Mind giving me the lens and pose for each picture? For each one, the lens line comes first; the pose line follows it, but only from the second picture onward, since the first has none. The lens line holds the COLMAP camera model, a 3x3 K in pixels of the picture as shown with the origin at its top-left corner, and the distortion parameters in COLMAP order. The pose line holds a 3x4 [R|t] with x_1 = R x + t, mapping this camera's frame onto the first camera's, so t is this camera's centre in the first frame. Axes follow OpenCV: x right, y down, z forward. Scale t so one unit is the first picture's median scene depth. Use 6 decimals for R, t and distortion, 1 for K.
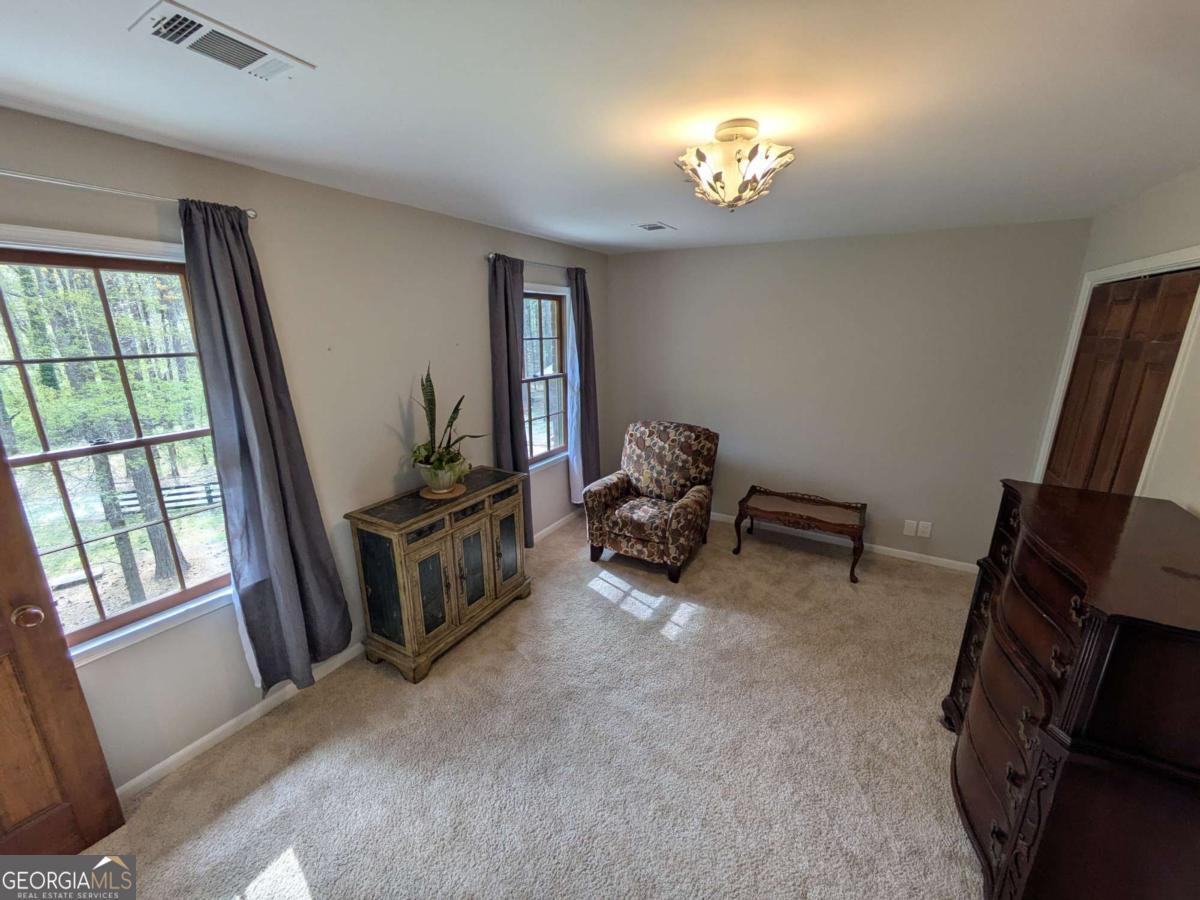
lens RADIAL K [[487.0, 0, 601.5], [0, 487.0, 449.2], [0, 0, 1]] dist [0.003365, 0.000082]
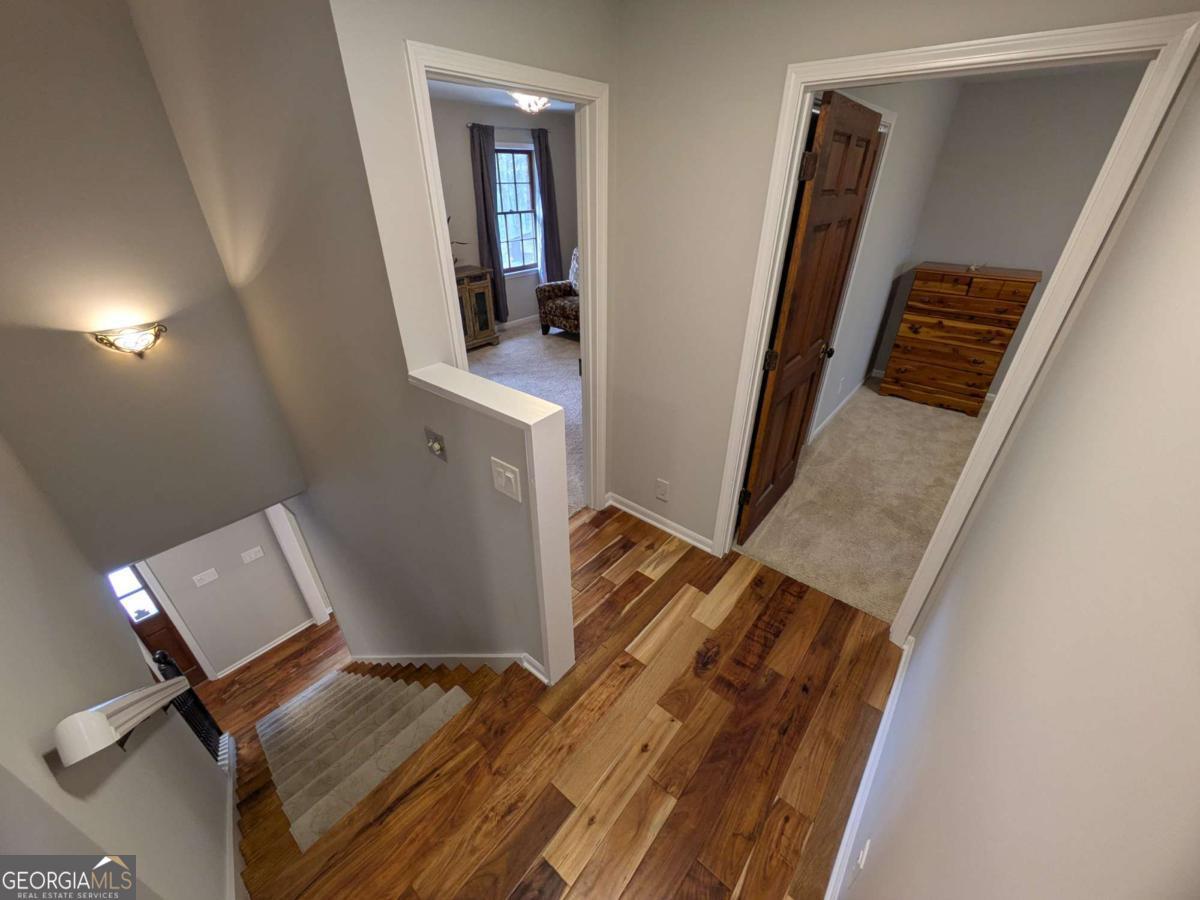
lens RADIAL K [[487.0, 0, 602.5], [0, 487.0, 453.9], [0, 0, 1]] dist [0.003365, 0.000082]
pose [[0.984846, 0.091689, -0.147210, 0.476070], [-0.049211, 0.961673, 0.269748, 0.170857], [0.166301, -0.258415, 0.951612, -0.654341]]
